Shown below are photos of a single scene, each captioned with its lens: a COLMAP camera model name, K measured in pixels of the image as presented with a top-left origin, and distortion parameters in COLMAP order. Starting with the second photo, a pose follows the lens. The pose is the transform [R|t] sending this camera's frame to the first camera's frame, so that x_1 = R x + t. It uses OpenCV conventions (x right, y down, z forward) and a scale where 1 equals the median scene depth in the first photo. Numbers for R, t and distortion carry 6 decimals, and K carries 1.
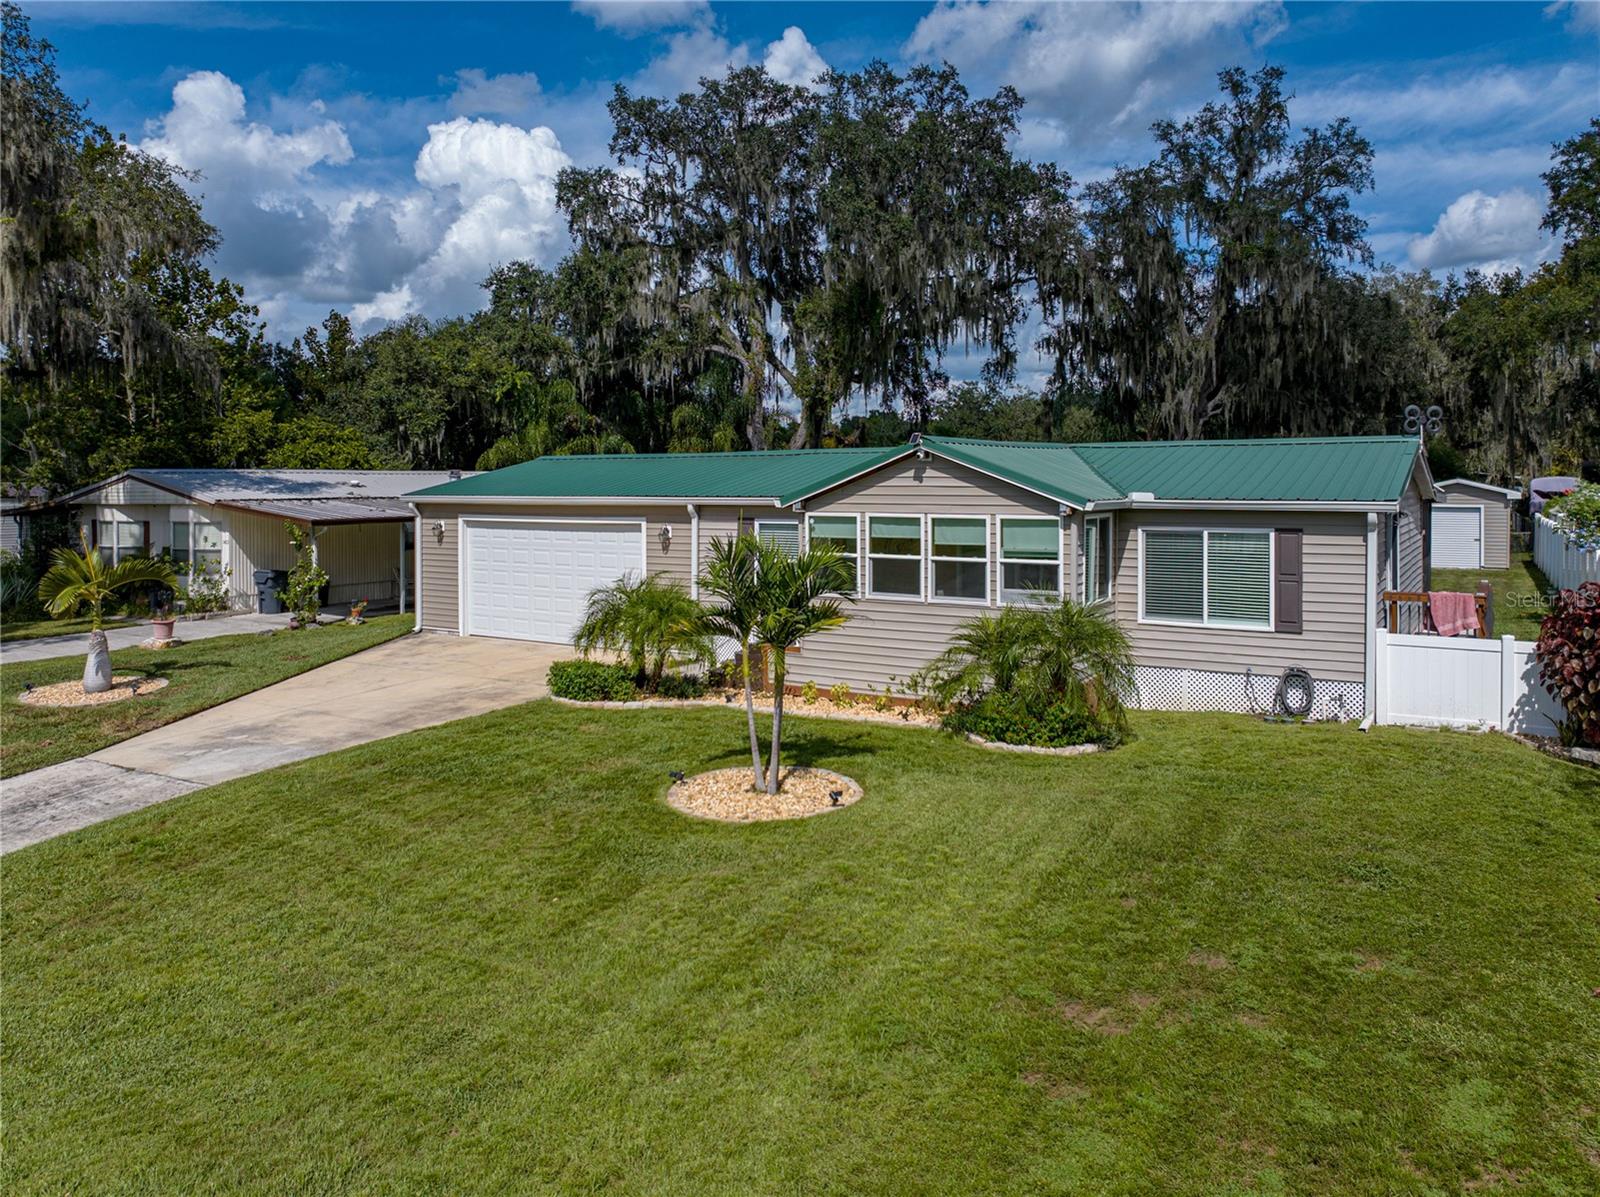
lens RADIAL K [[1159.3, 0, 808.2], [0, 1159.3, 485.6], [0, 0, 1]] dist [-0.020714, 0.009297]
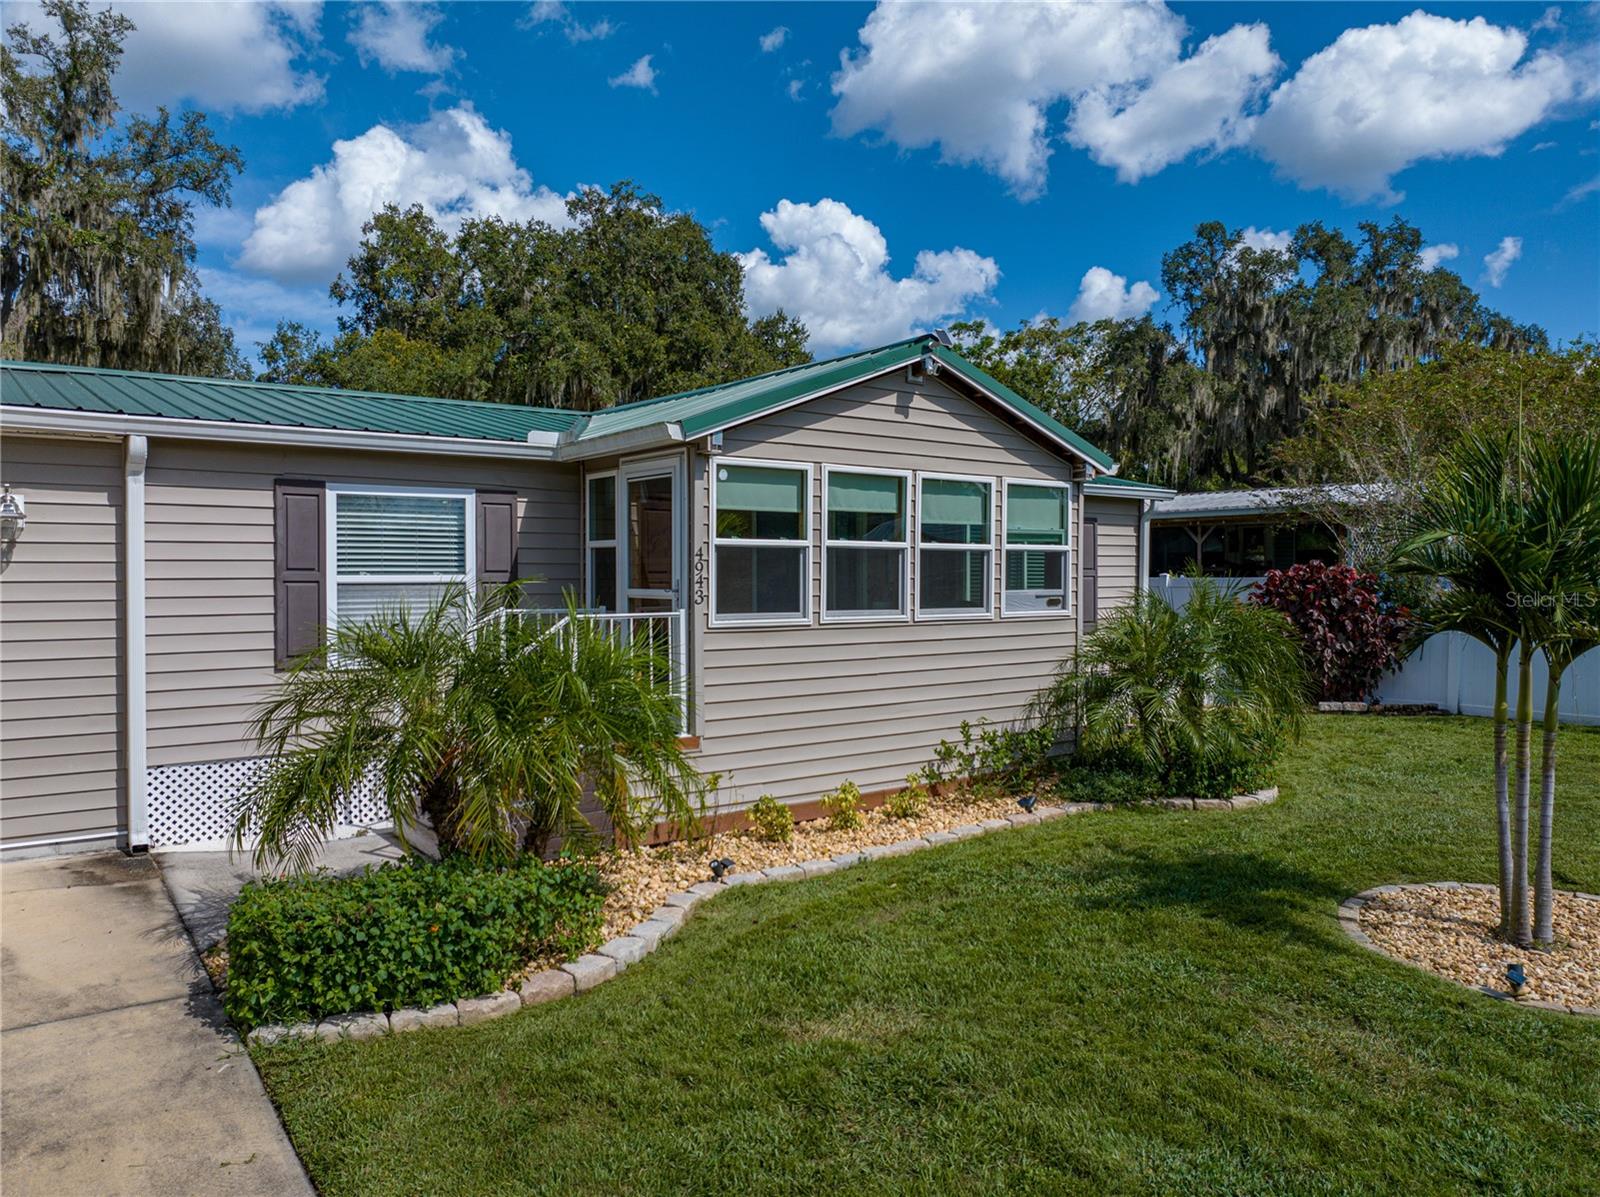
lens RADIAL K [[1136.0, 0, 800.0], [0, 1136.0, 598.5], [0, 0, 1]] dist [-0.028752, 0.014749]
pose [[0.365852, -0.018836, 0.930483, -0.190270], [0.002226, 0.999810, 0.019364, 0.032345], [-0.930670, -0.005013, 0.365824, 0.349367]]
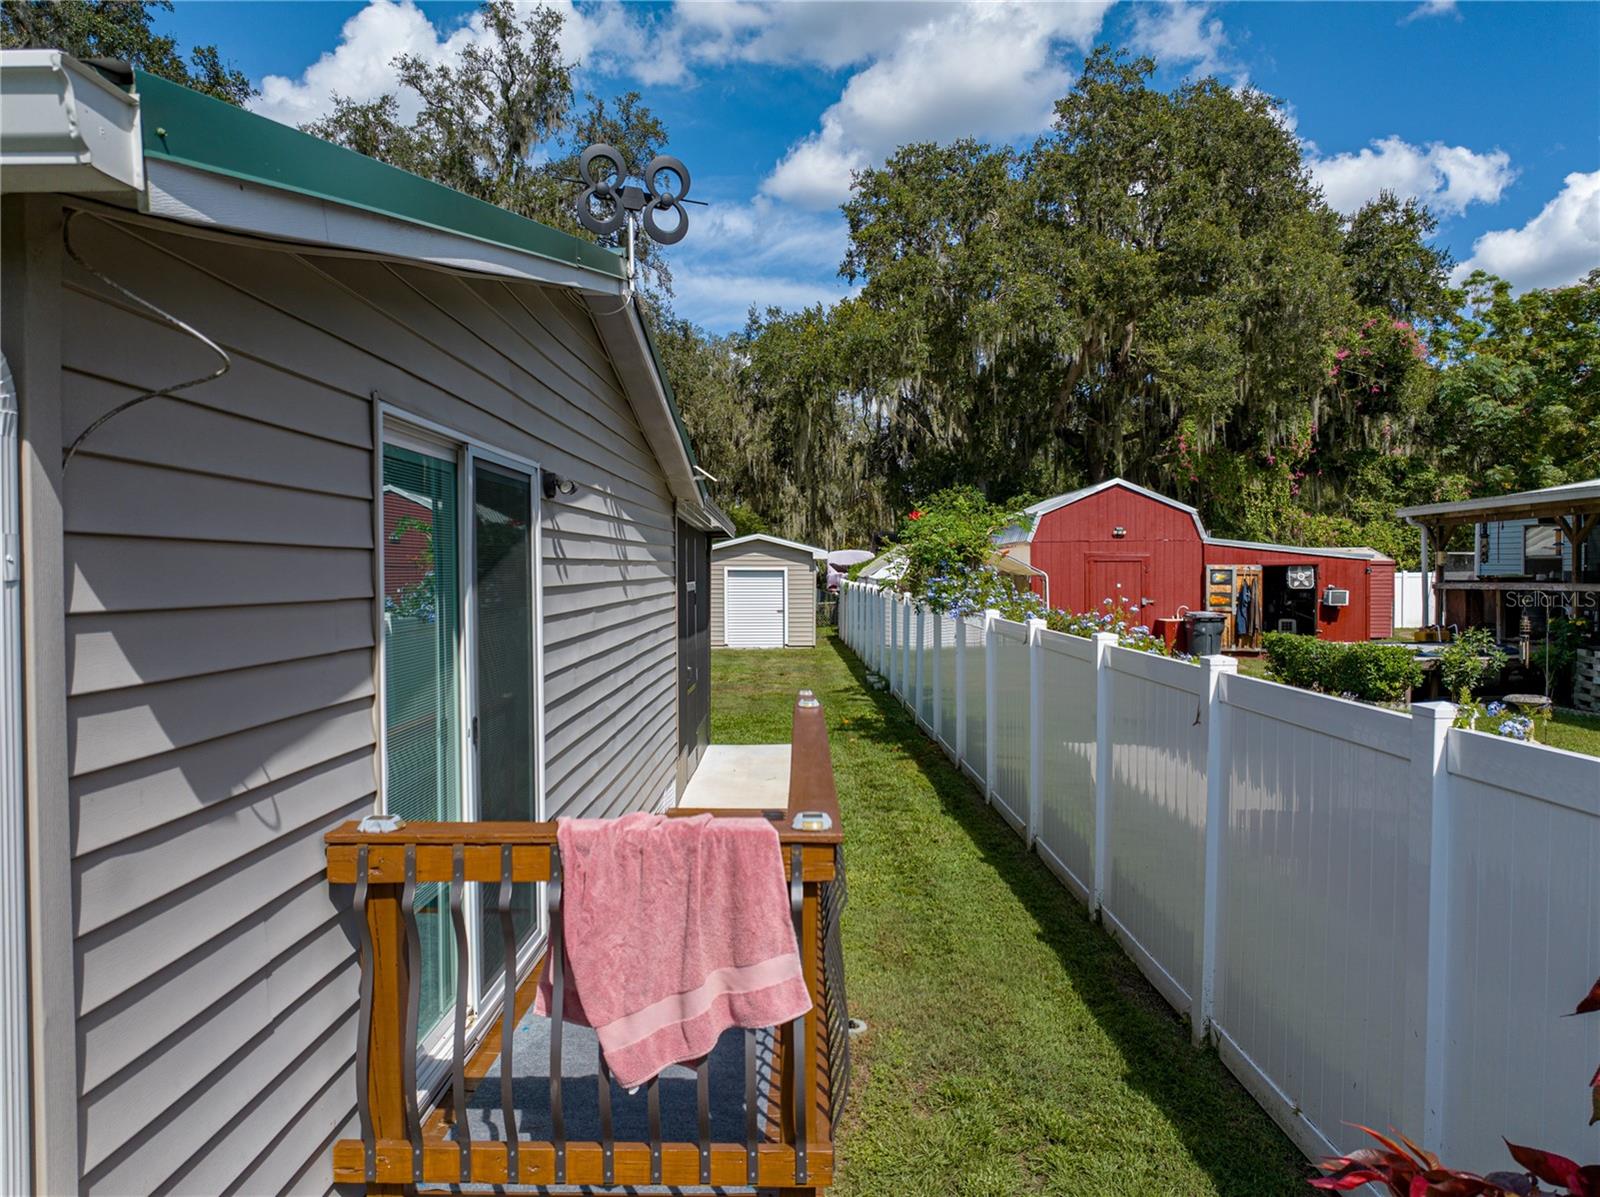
lens RADIAL K [[1130.9, 0, 796.4], [0, 1130.9, 596.2], [0, 0, 1]] dist [-0.026342, 0.014642]
pose [[0.856795, -0.013462, 0.515481, 0.190577], [0.003846, 0.999798, 0.019716, 0.021397], [-0.515642, -0.014910, 0.856674, 0.330258]]
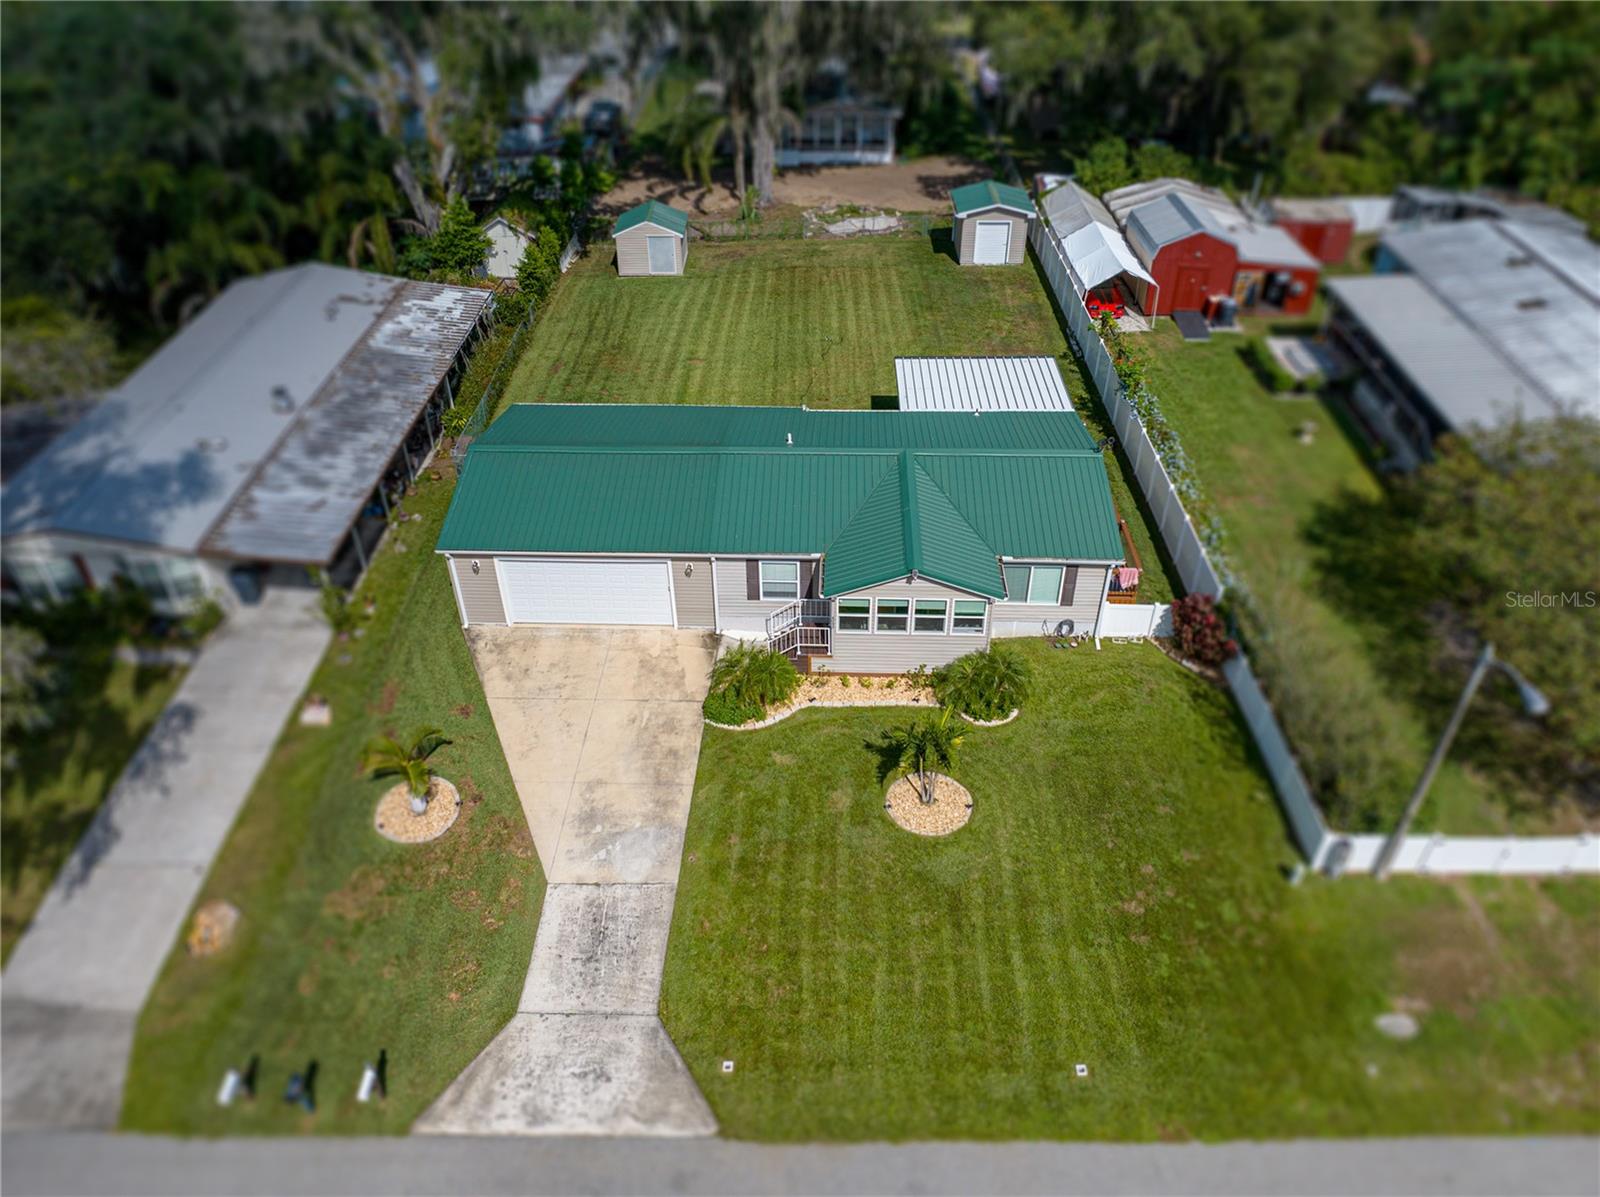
lens RADIAL K [[1120.7, 0, 803.9], [0, 1120.7, 602.5], [0, 0, 1]] dist [-0.017418, -0.001804]
pose [[0.869106, -0.306126, 0.388512, -0.313998], [0.010717, 0.796936, 0.603969, -0.441284], [-0.494510, -0.520749, 0.695902, -0.073603]]
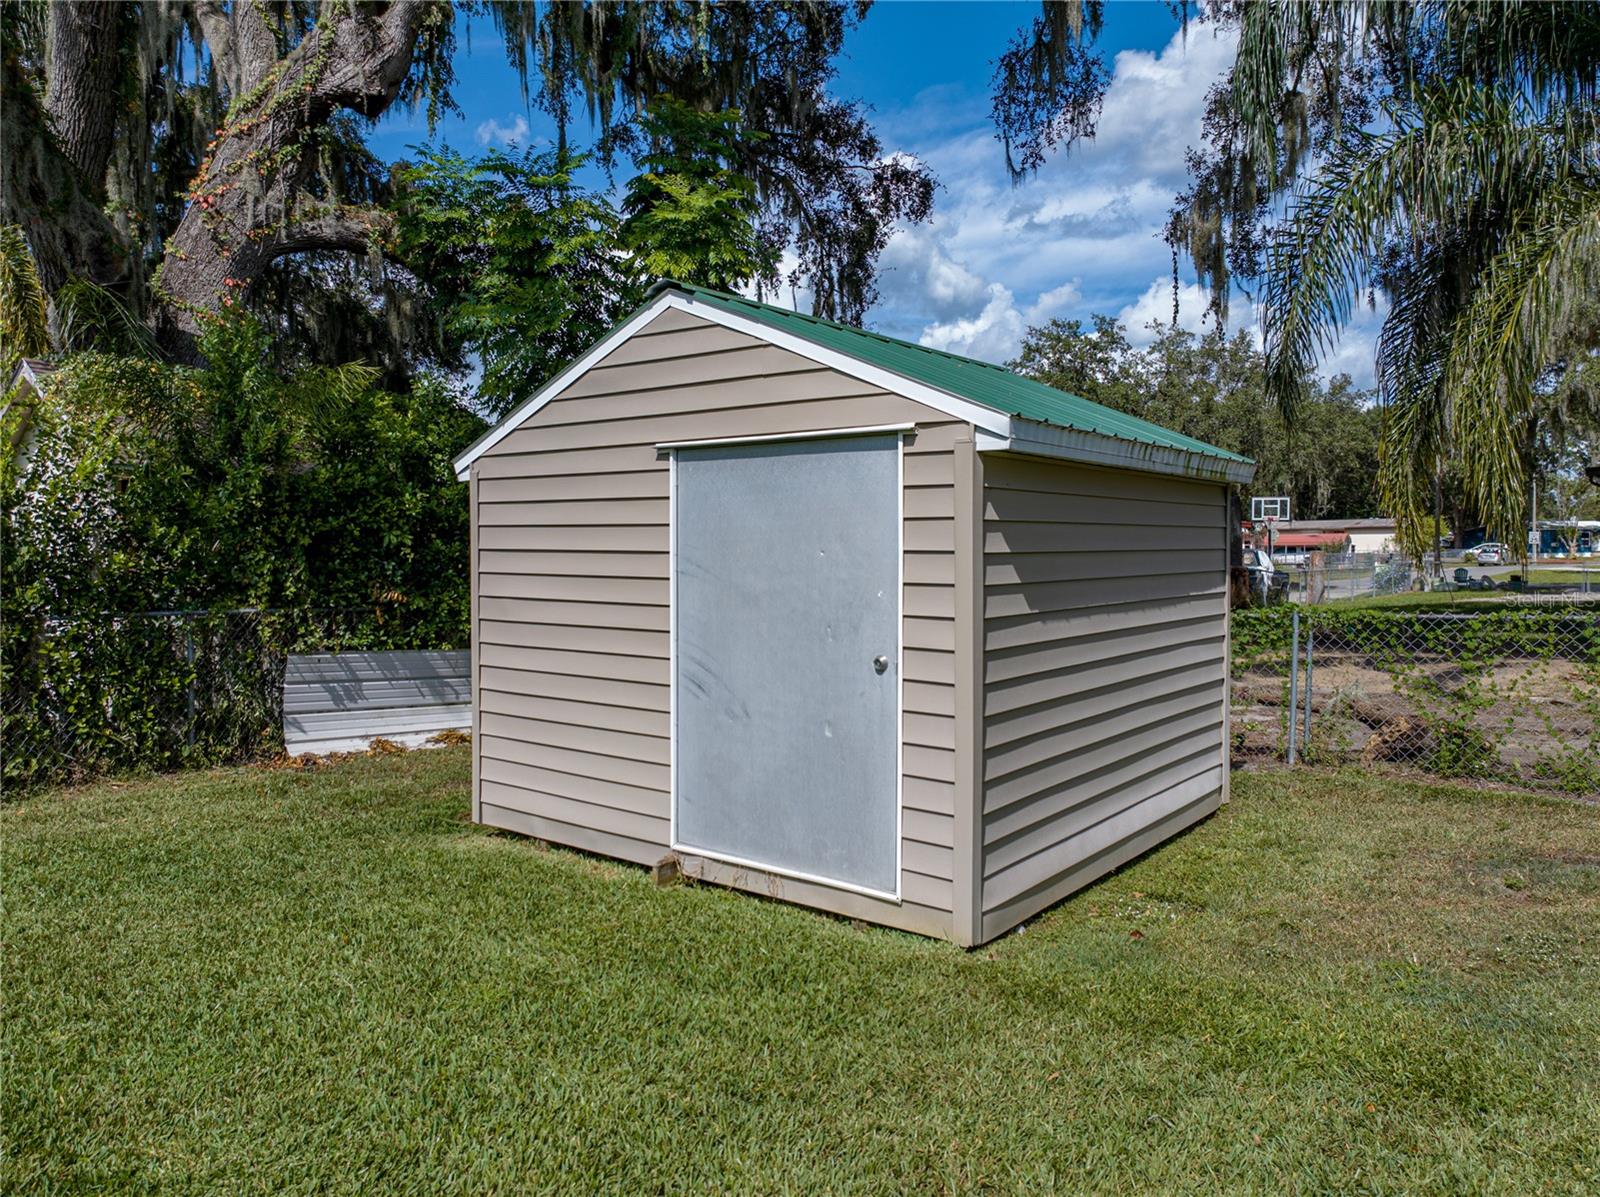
lens RADIAL K [[1120.7, 0, 803.9], [0, 1120.7, 602.5], [0, 0, 1]] dist [-0.017418, -0.001804]
pose [[0.989320, -0.001683, -0.145747, 0.226718], [0.007975, 0.999060, 0.042602, 0.040366], [0.145538, -0.043310, 0.988404, 1.082869]]
